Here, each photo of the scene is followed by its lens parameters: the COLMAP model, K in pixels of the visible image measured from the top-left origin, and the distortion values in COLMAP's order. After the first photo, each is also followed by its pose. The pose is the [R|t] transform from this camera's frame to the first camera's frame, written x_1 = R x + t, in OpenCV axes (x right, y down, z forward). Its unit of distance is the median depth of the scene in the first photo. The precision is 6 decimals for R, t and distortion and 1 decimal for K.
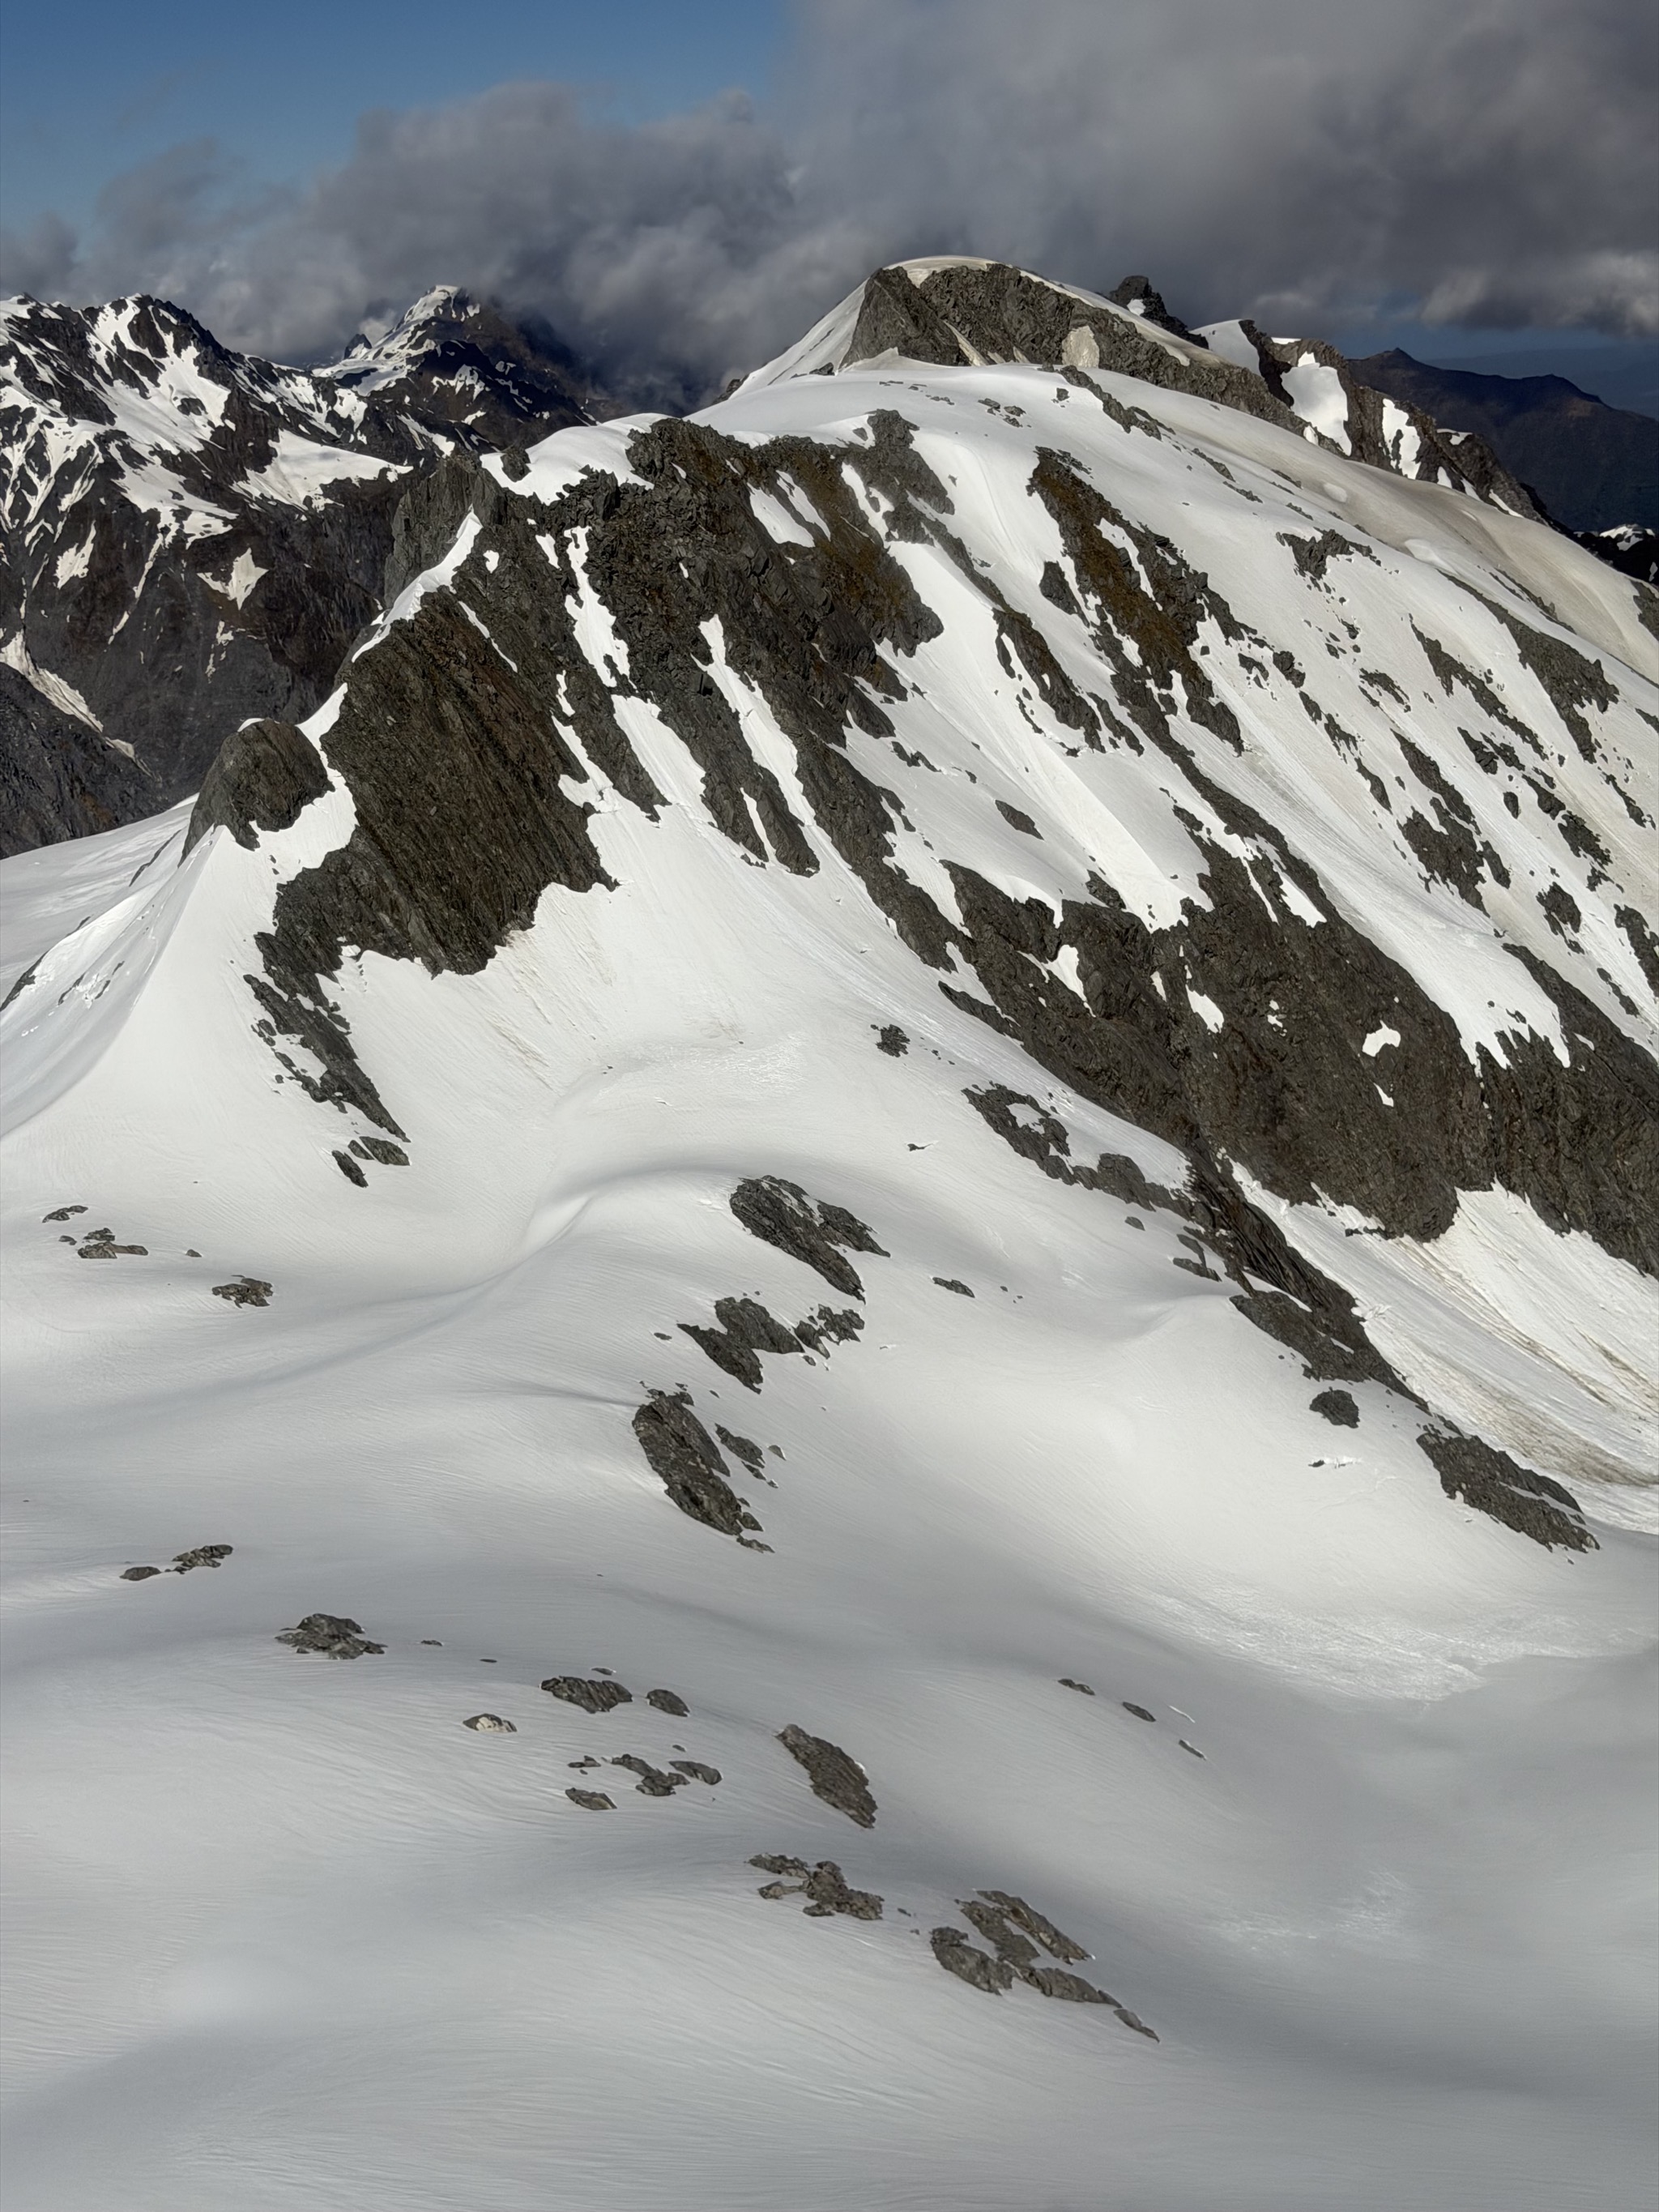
lens RADIAL K [[3065.9, 0, 807.1], [0, 3065.9, 1089.9], [0, 0, 1]] dist [0.160310, -0.114221]
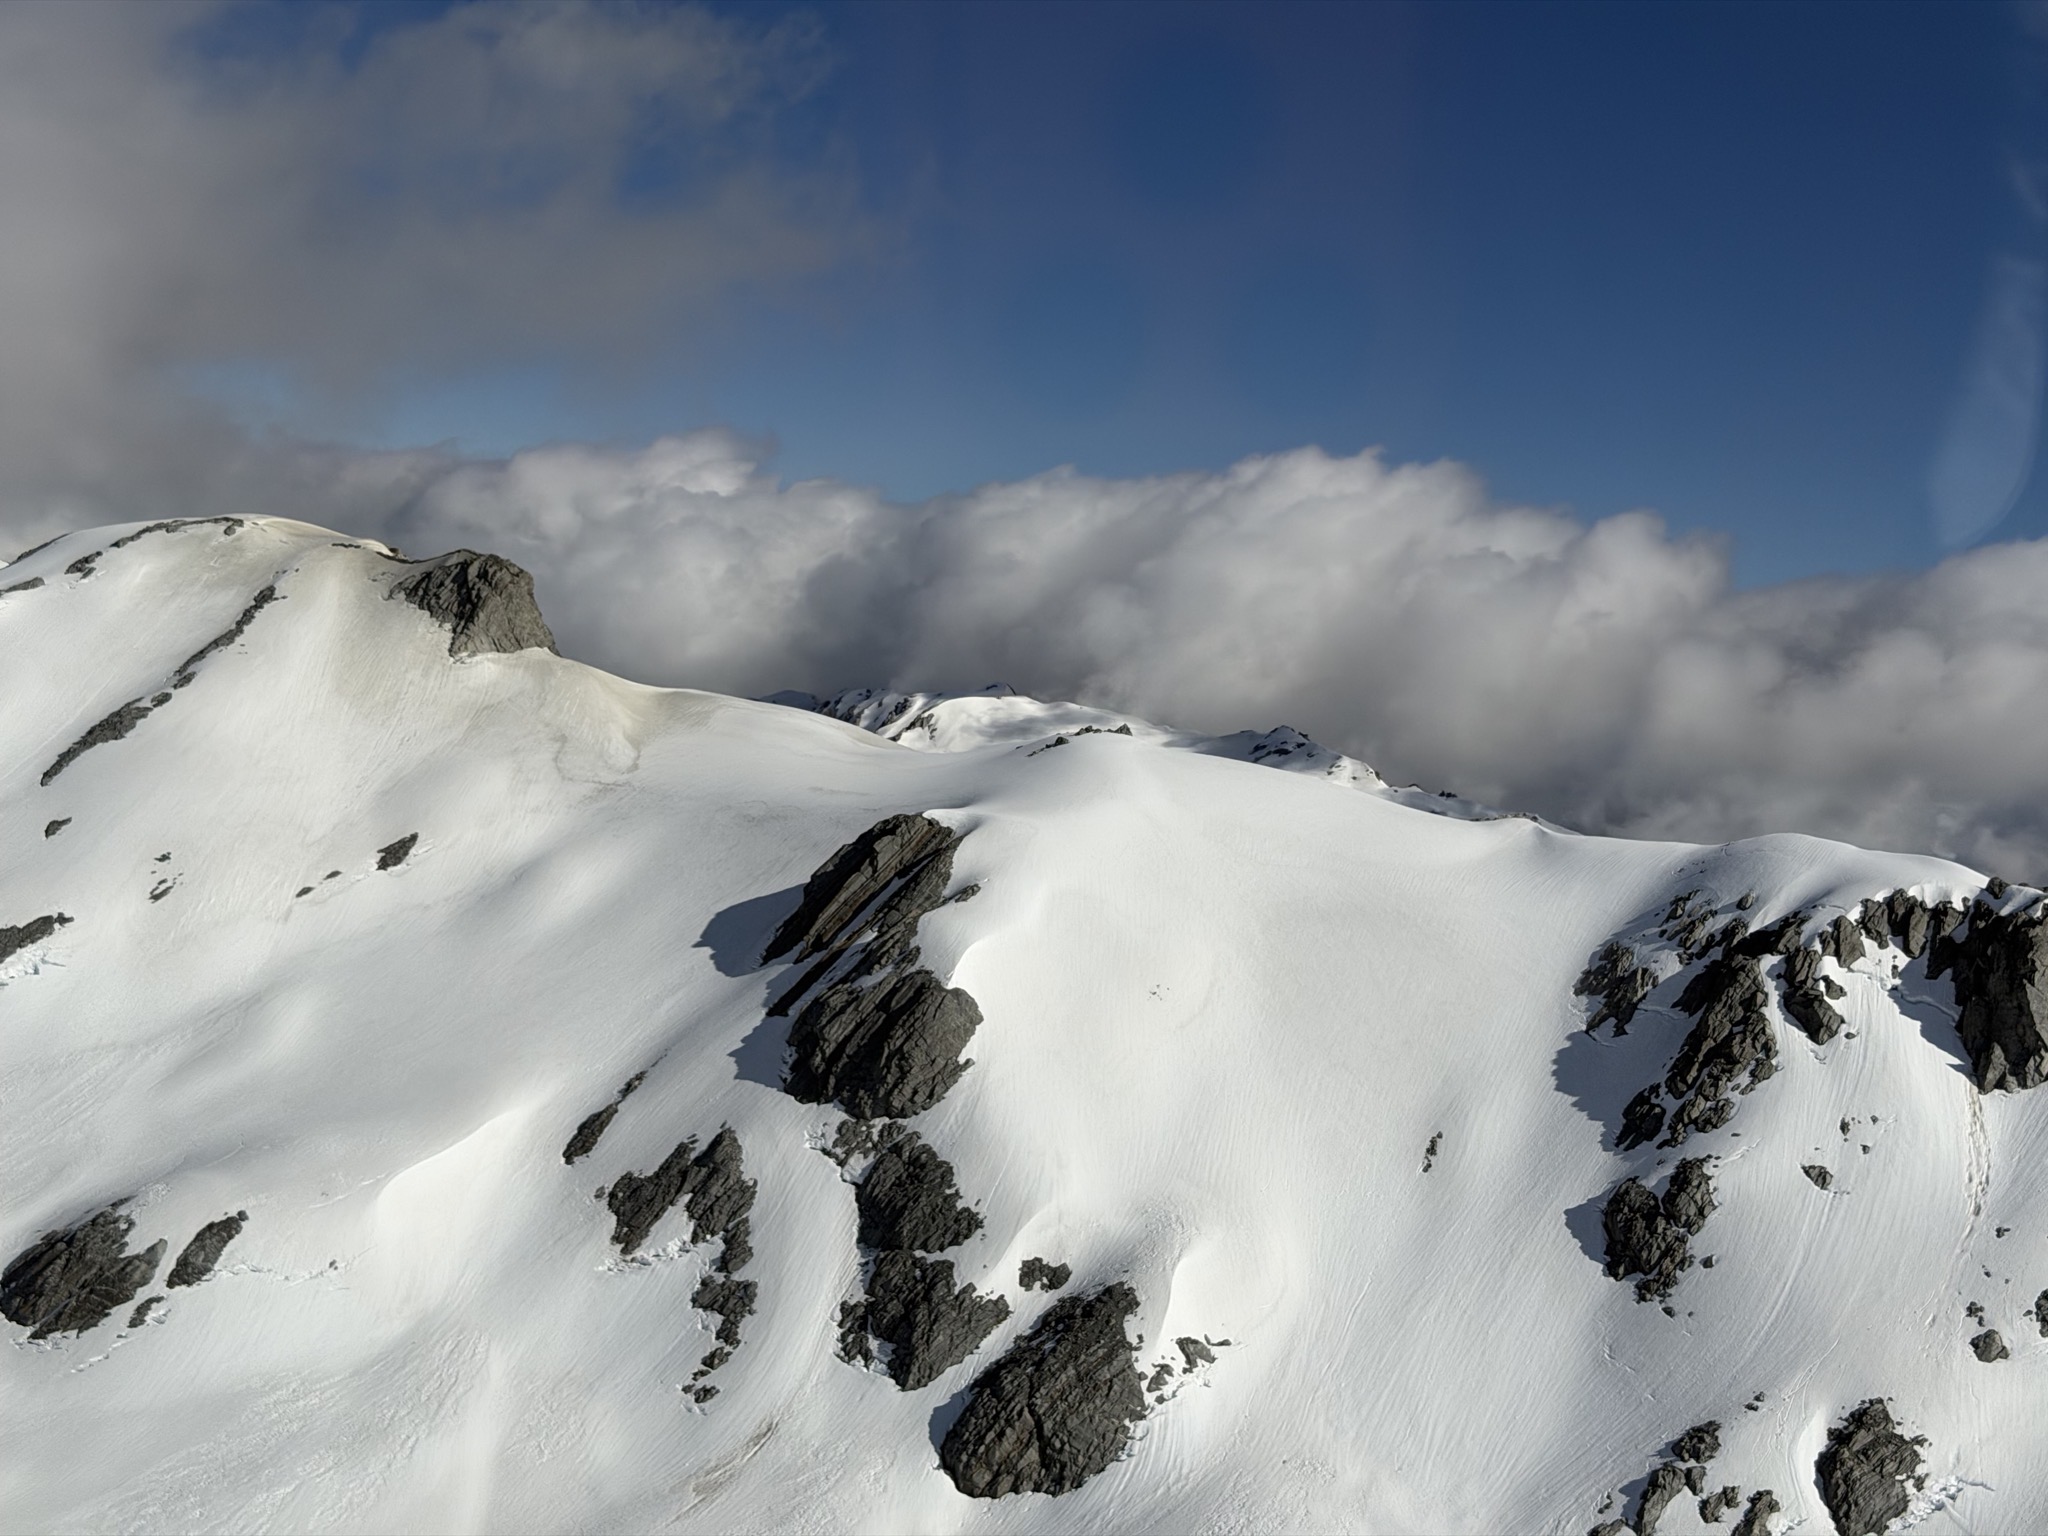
lens RADIAL K [[2862.7, 0, 1024.0], [0, 2862.7, 768.0], [0, 0, 1]] dist [0.198799, -0.423504]
pose [[0.332900, 0.087720, 0.938873, -1.137020], [0.083294, 0.989036, -0.121941, -0.159651], [-0.939276, 0.118796, 0.321944, 1.021718]]
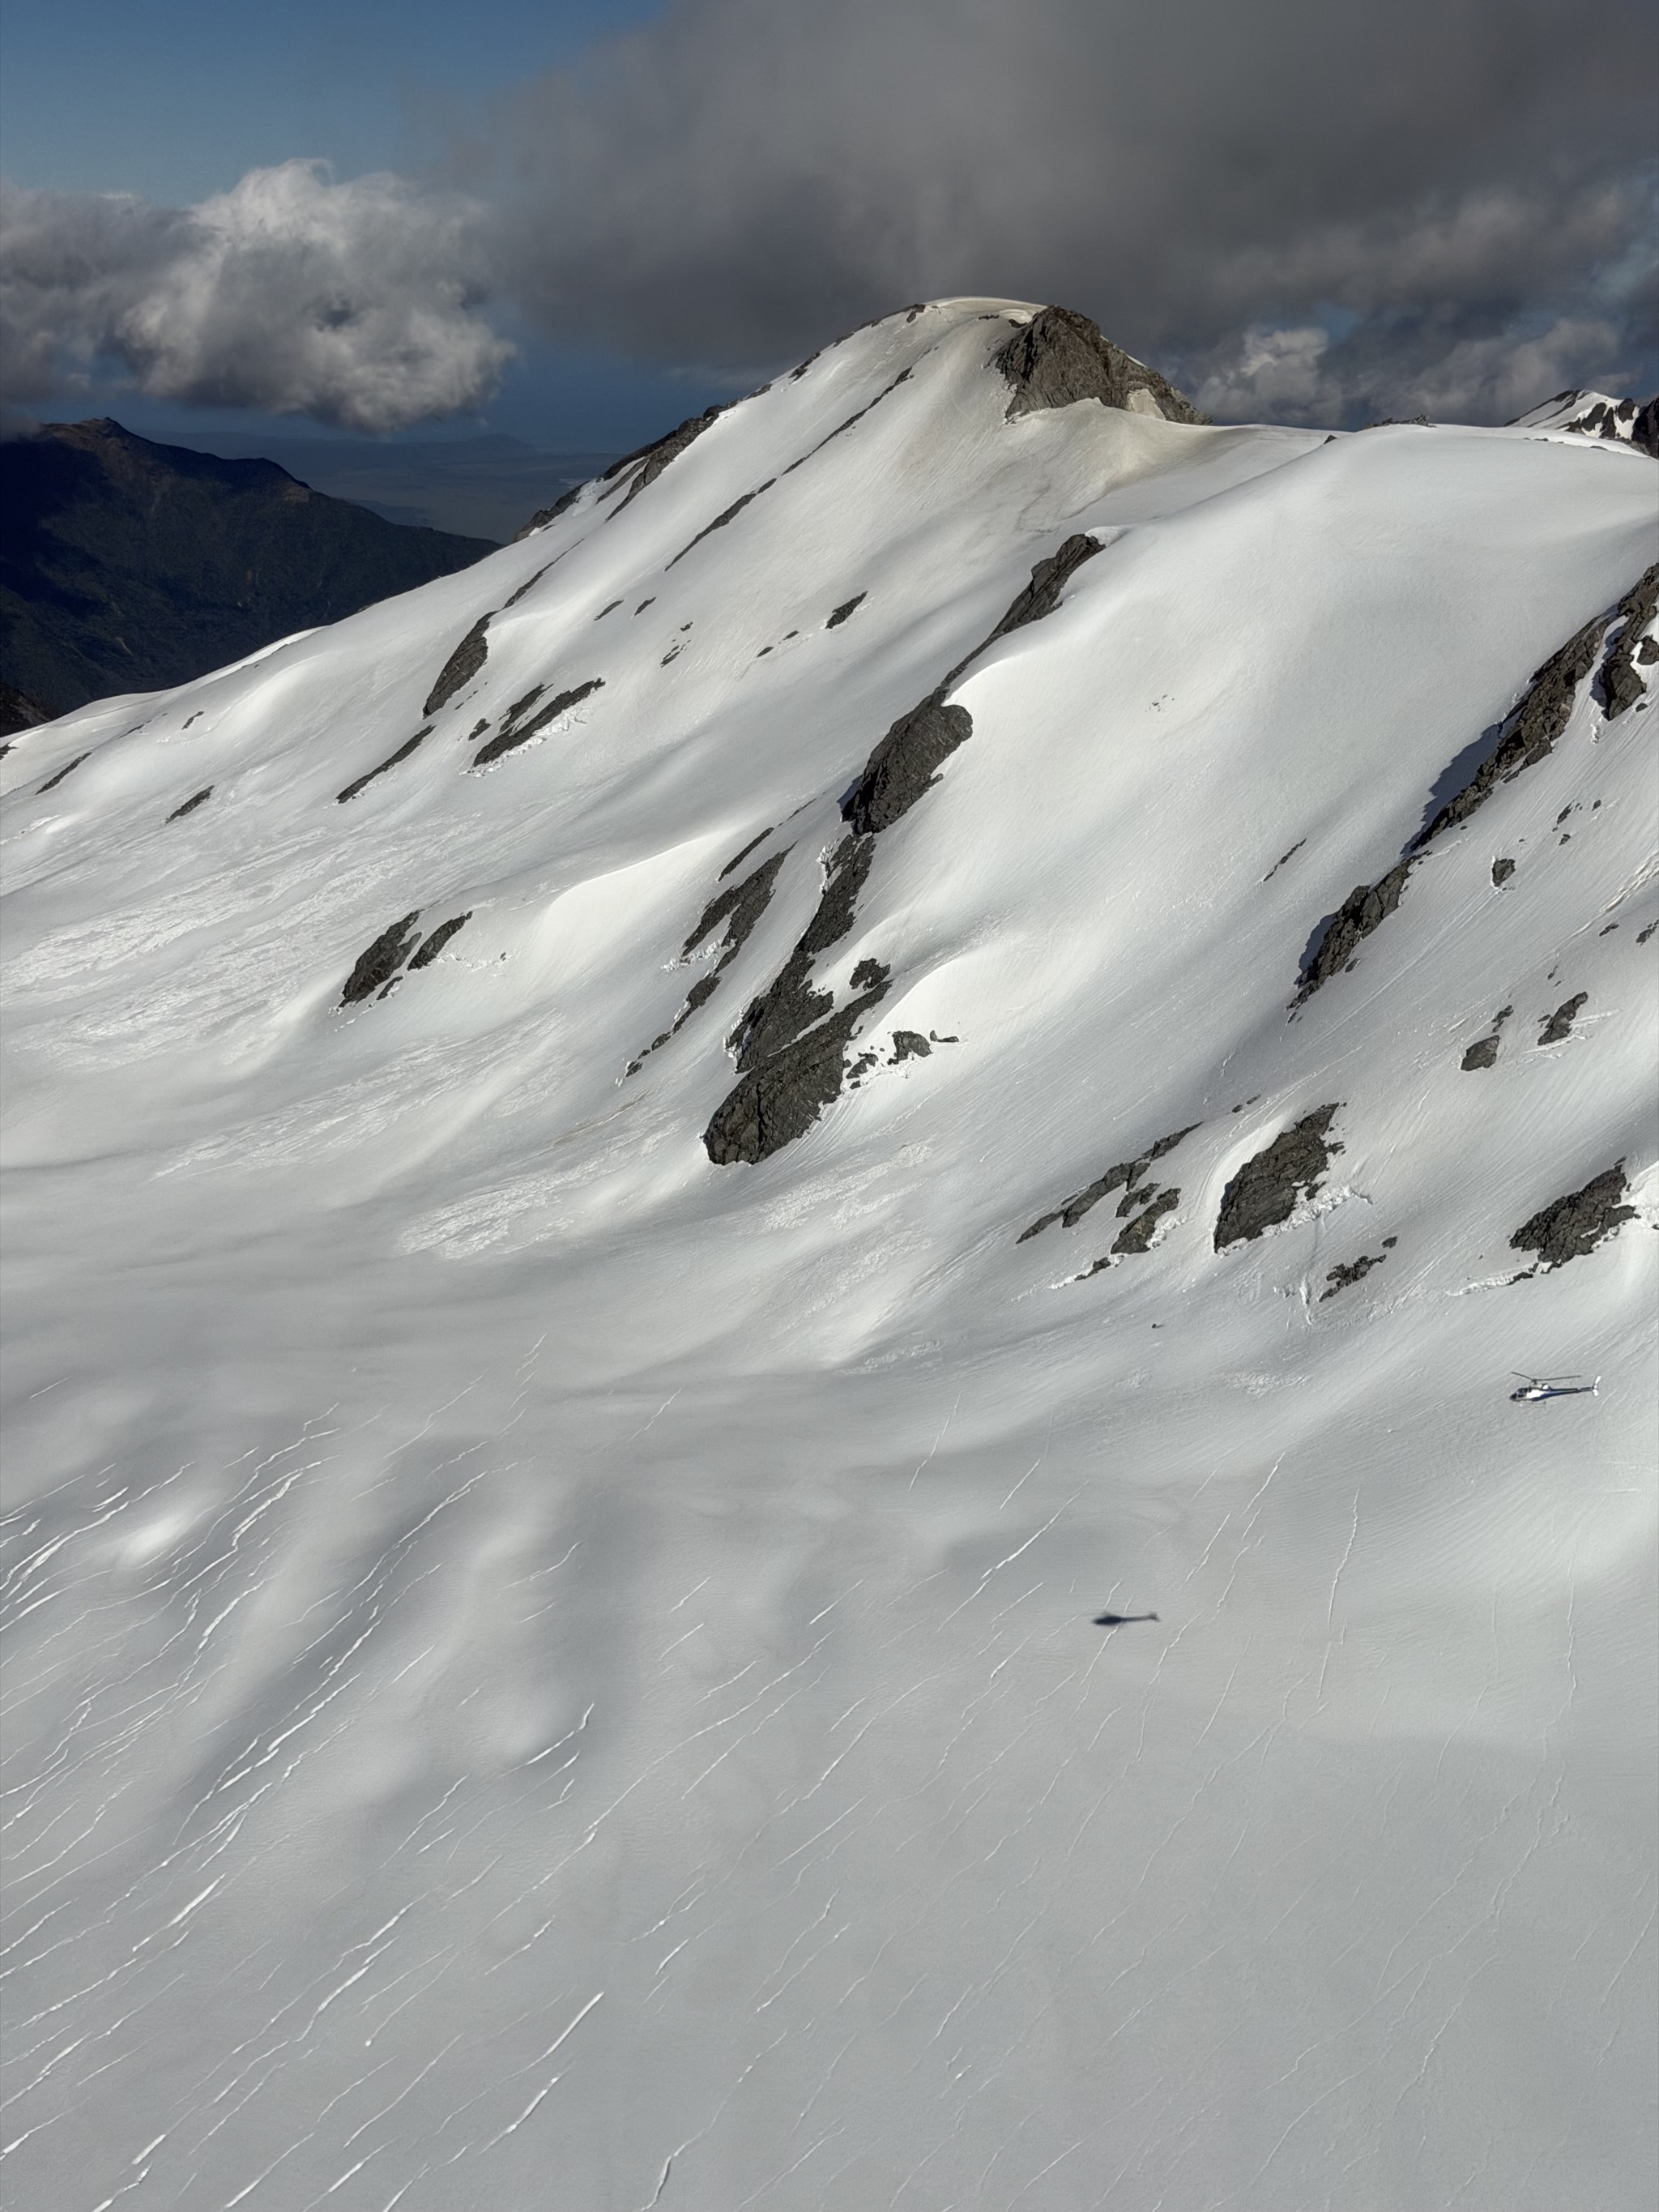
lens RADIAL K [[3065.9, 0, 807.1], [0, 3065.9, 1089.9], [0, 0, 1]] dist [0.160310, -0.114221]
pose [[0.896156, -0.023510, 0.443117, -0.720591], [0.033931, 0.999302, -0.015603, -0.057592], [-0.442441, 0.029018, 0.896328, 0.434564]]
